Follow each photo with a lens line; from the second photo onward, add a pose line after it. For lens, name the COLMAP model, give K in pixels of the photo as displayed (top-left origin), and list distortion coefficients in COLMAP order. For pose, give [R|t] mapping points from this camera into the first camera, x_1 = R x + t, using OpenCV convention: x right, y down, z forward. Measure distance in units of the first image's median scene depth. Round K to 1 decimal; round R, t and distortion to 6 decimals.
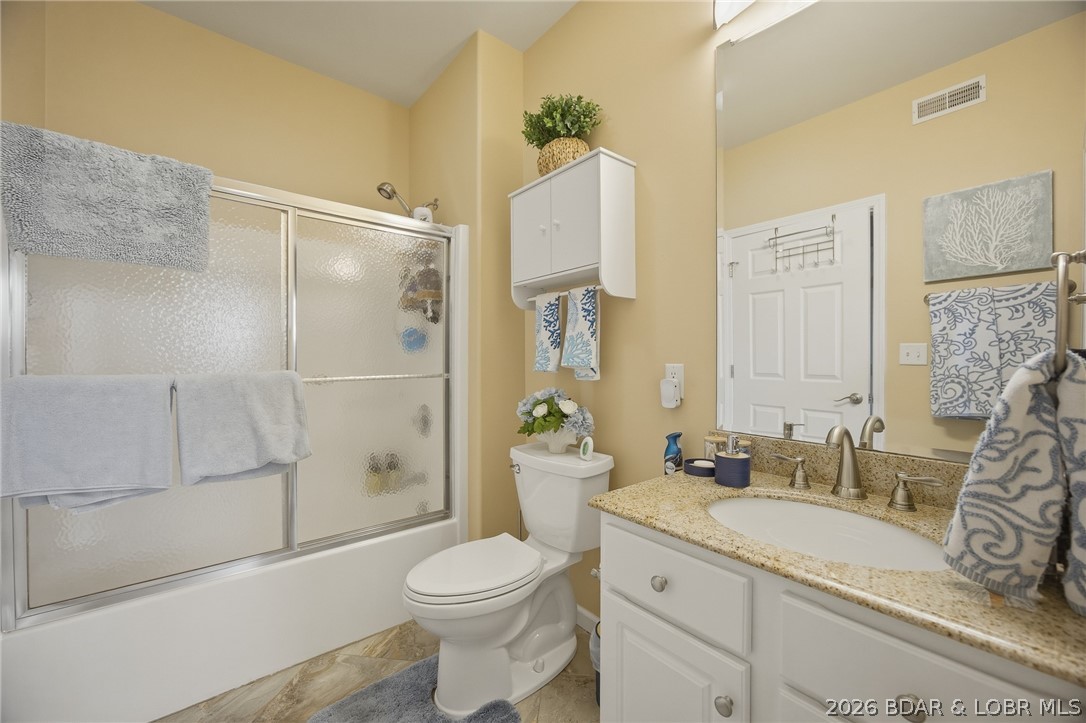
lens RADIAL K [[431.4, 0, 543.0], [0, 431.4, 361.5], [0, 0, 1]] dist [-0.001738, -0.000074]
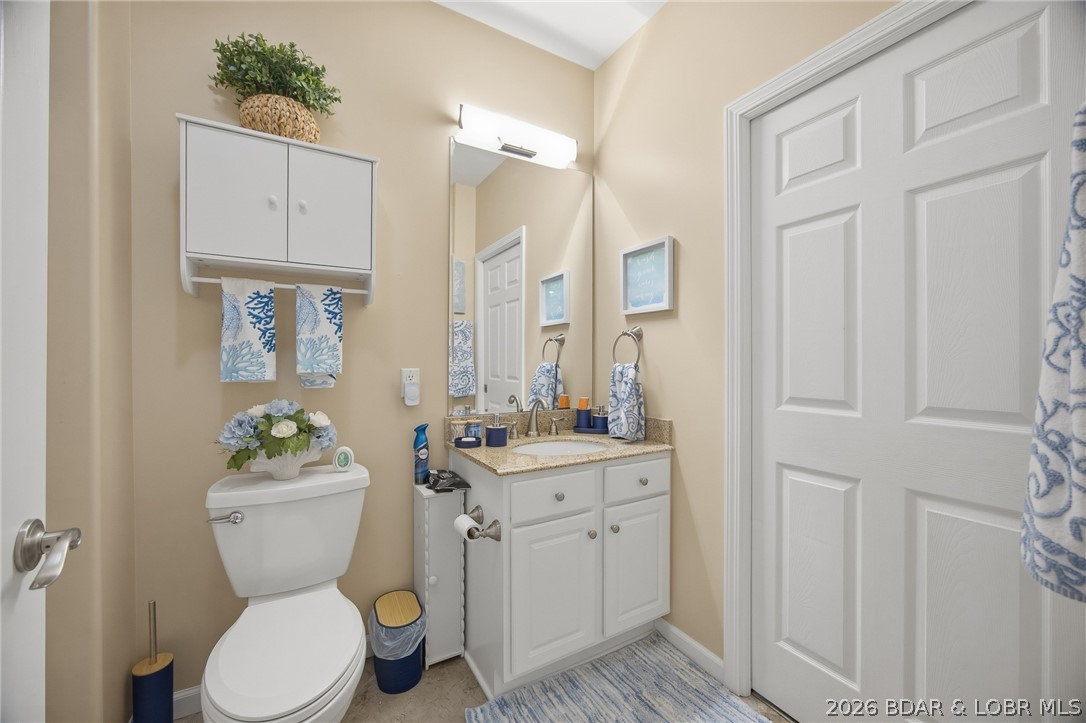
lens RADIAL K [[431.4, 0, 543.0], [0, 431.4, 361.5], [0, 0, 1]] dist [-0.001738, -0.000074]
pose [[0.175199, -0.003938, 0.984525, -0.713209], [-0.000450, 0.999992, 0.004080, -0.016614], [-0.984533, -0.001157, 0.175196, 0.379162]]
